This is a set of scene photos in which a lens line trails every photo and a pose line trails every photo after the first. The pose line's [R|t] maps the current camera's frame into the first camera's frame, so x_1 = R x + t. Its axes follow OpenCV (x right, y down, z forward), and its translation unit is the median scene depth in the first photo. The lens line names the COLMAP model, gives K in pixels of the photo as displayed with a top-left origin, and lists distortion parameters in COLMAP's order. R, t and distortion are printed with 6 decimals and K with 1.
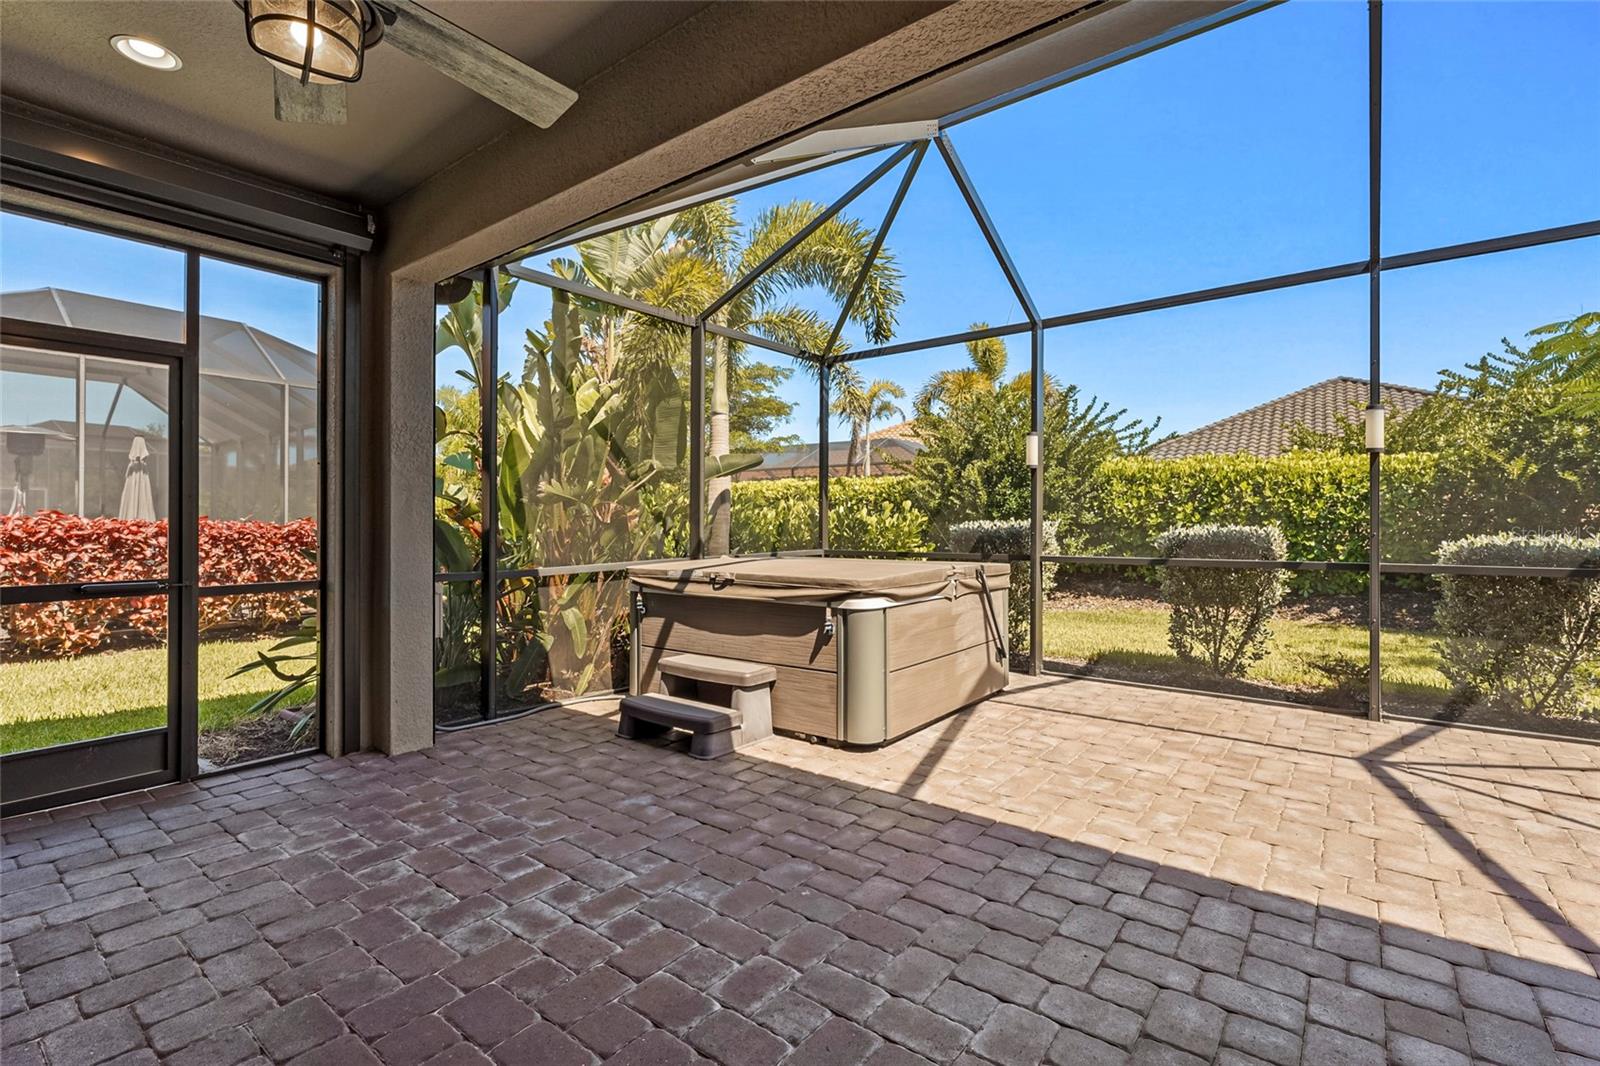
lens RADIAL K [[727.9, 0, 799.7], [0, 727.9, 516.0], [0, 0, 1]] dist [-0.001388, -0.000475]
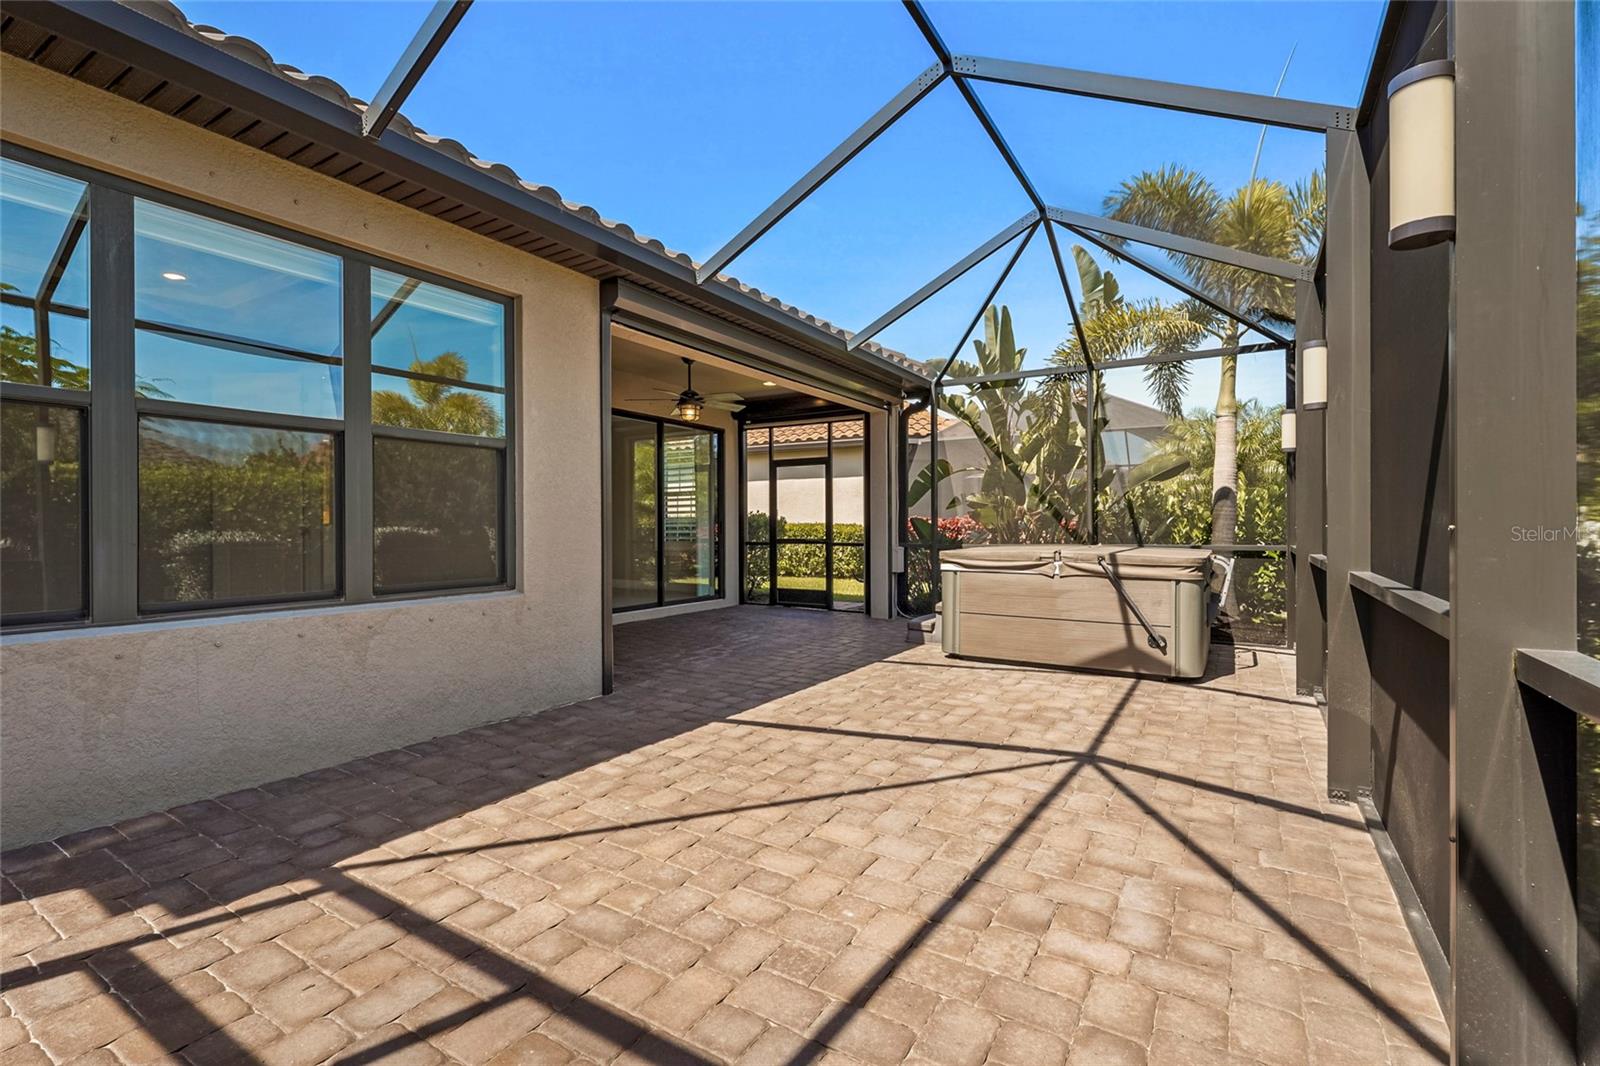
lens RADIAL K [[712.7, 0, 803.5], [0, 712.7, 539.5], [0, 0, 1]] dist [-0.002886, -0.000726]
pose [[0.114318, 0.022086, -0.993199, 1.983311], [0.008591, 0.999693, 0.023219, 0.023808], [0.993407, -0.011187, 0.114094, 0.605573]]
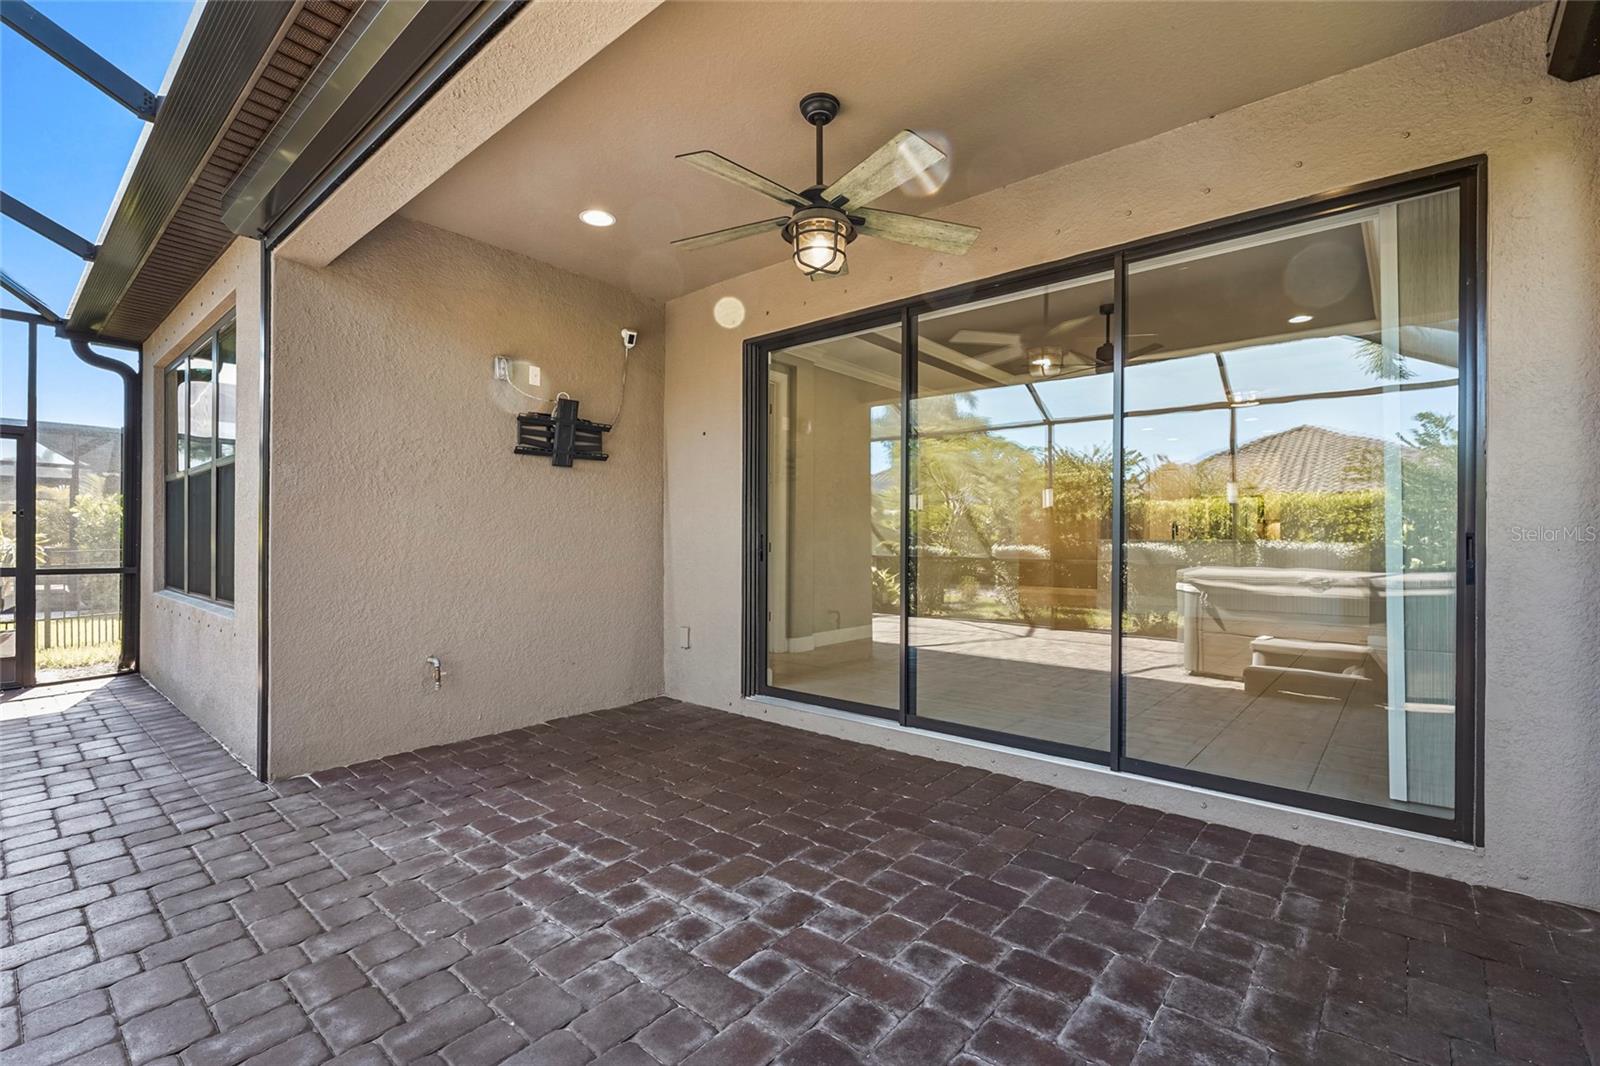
lens RADIAL K [[712.7, 0, 803.5], [0, 712.7, 539.5], [0, 0, 1]] dist [-0.002886, -0.000726]
pose [[-0.998857, -0.001021, 0.047795, -0.368307], [-0.001427, 0.999963, -0.008452, 0.027543], [-0.047785, -0.008511, -0.998821, 1.382323]]
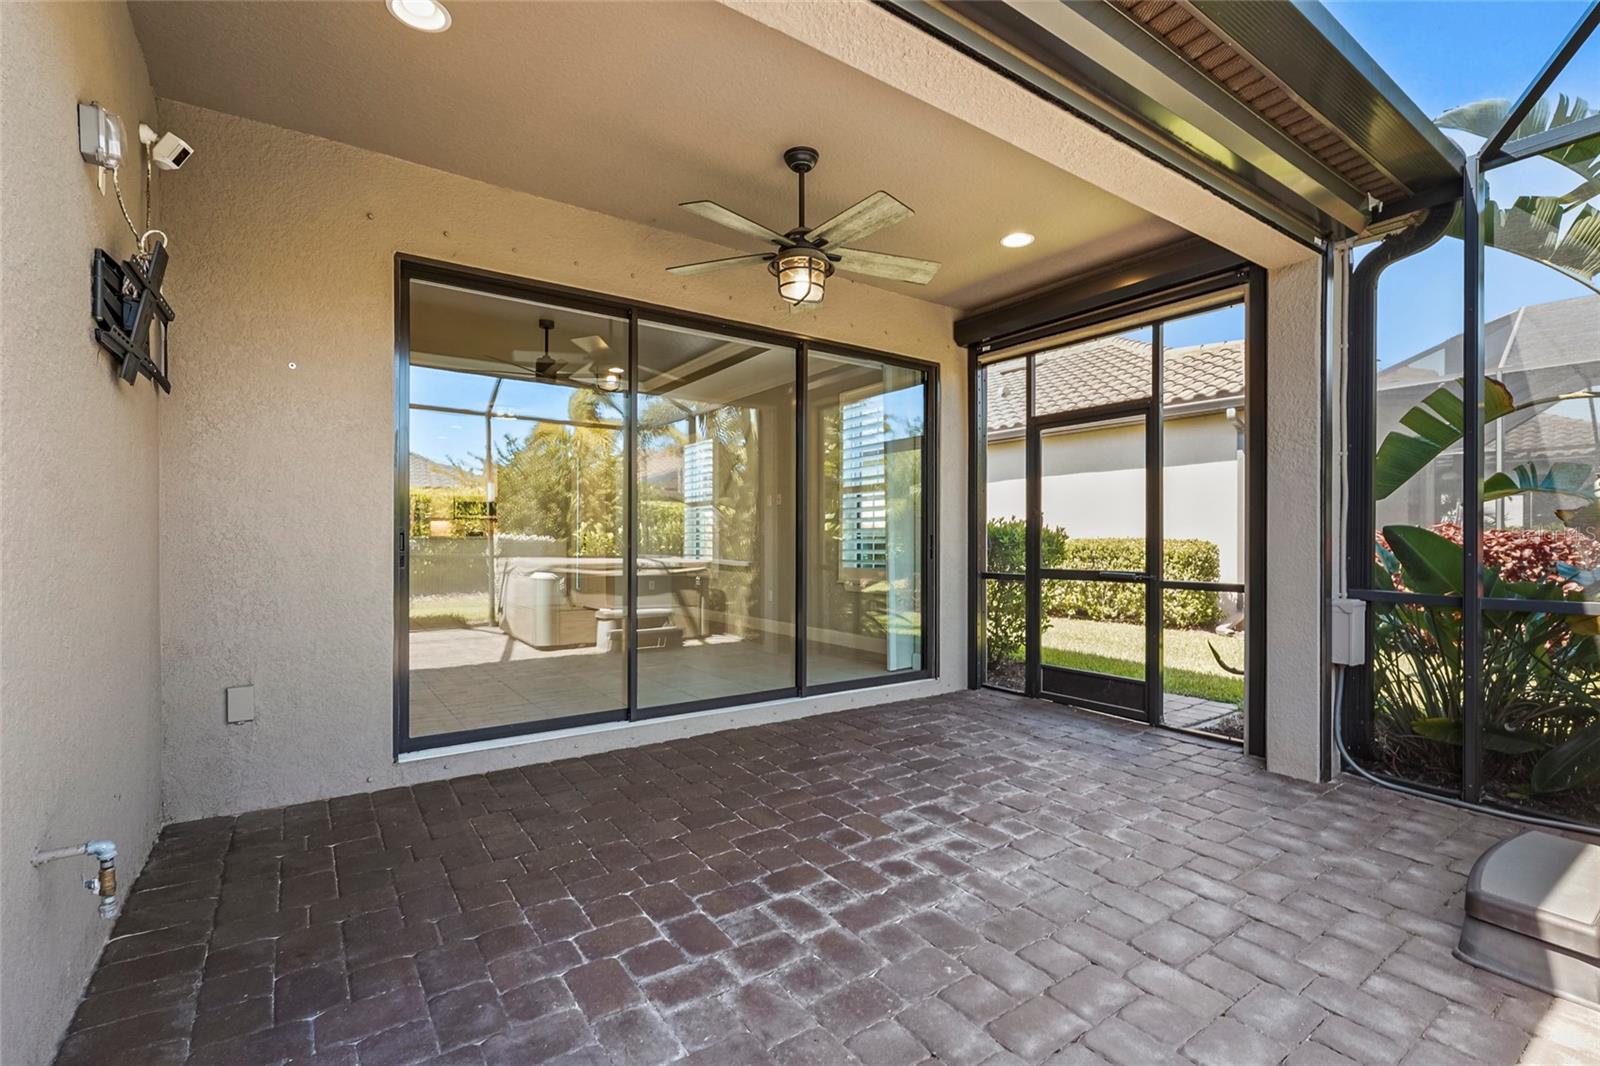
lens RADIAL K [[721.1, 0, 799.5], [0, 721.1, 540.7], [0, 0, 1]] dist [-0.002592, -0.000292]
pose [[-0.294379, 0.005317, -0.955674, 0.622895], [0.005779, 0.999976, 0.003784, 0.019104], [0.955671, -0.004409, -0.294403, 0.799954]]
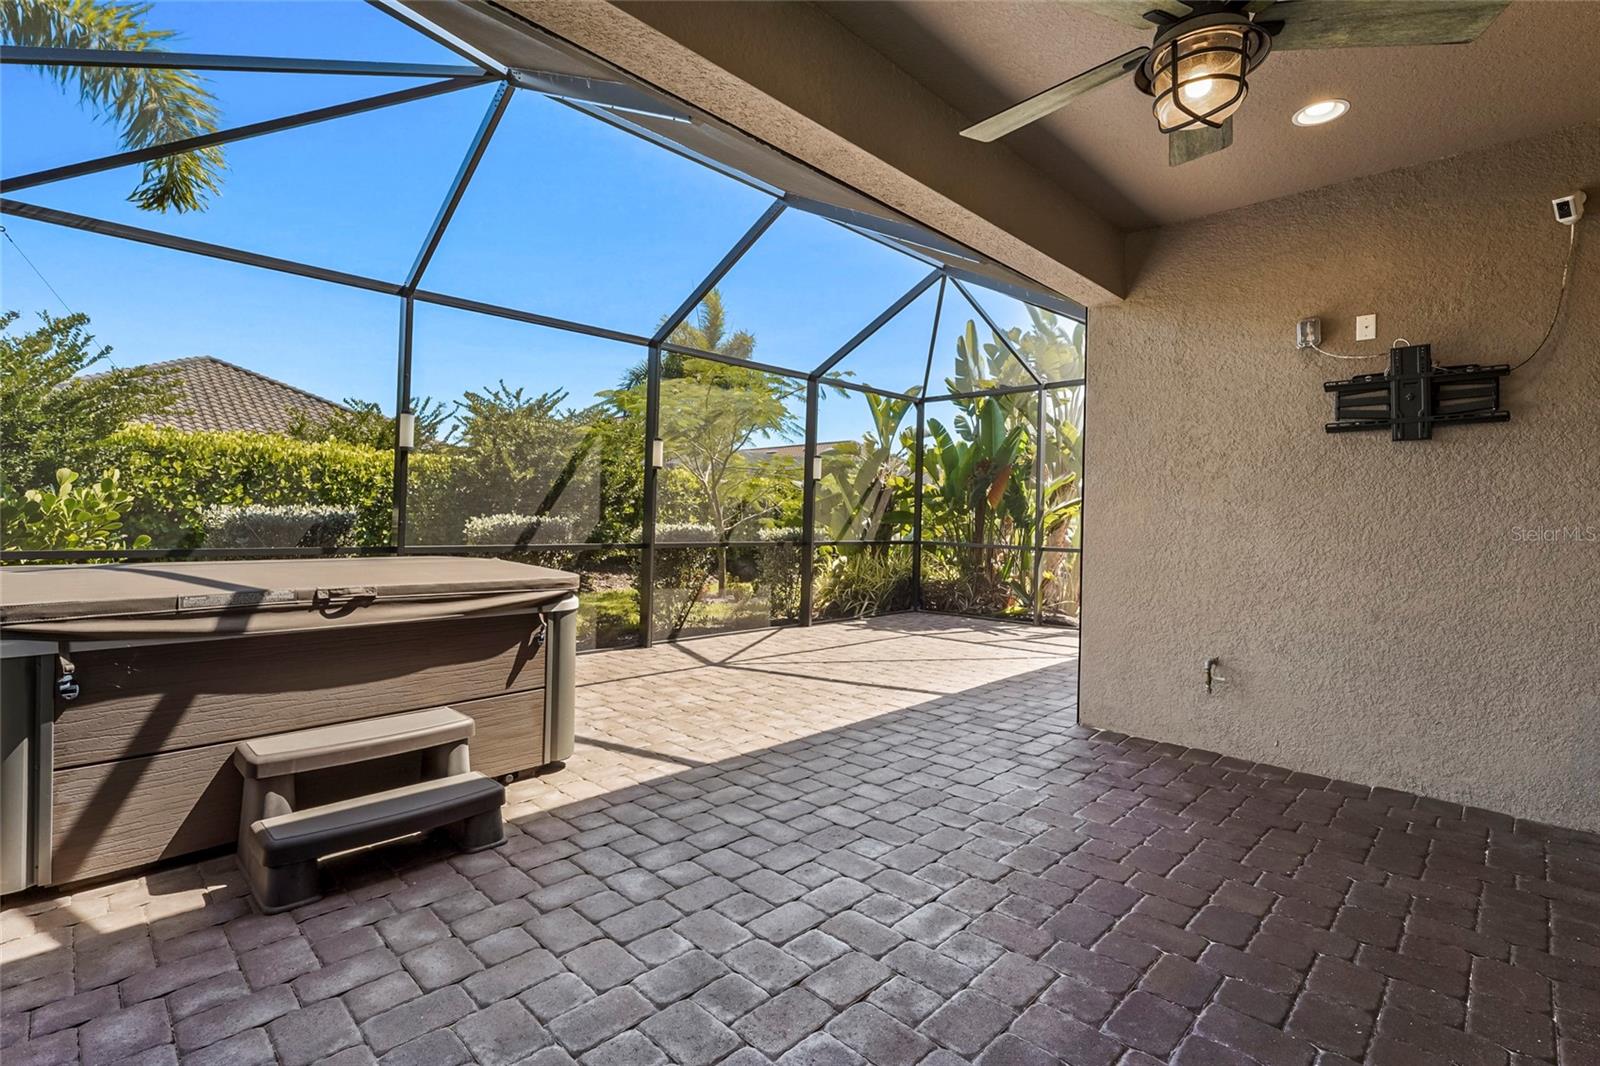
lens RADIAL K [[727.9, 0, 799.7], [0, 727.9, 516.0], [0, 0, 1]] dist [-0.001388, -0.000475]
pose [[0.121432, 0.007012, 0.992575, -0.940787], [-0.029589, 0.999556, -0.003441, 0.008518], [-0.992159, -0.028951, 0.121586, 0.738647]]
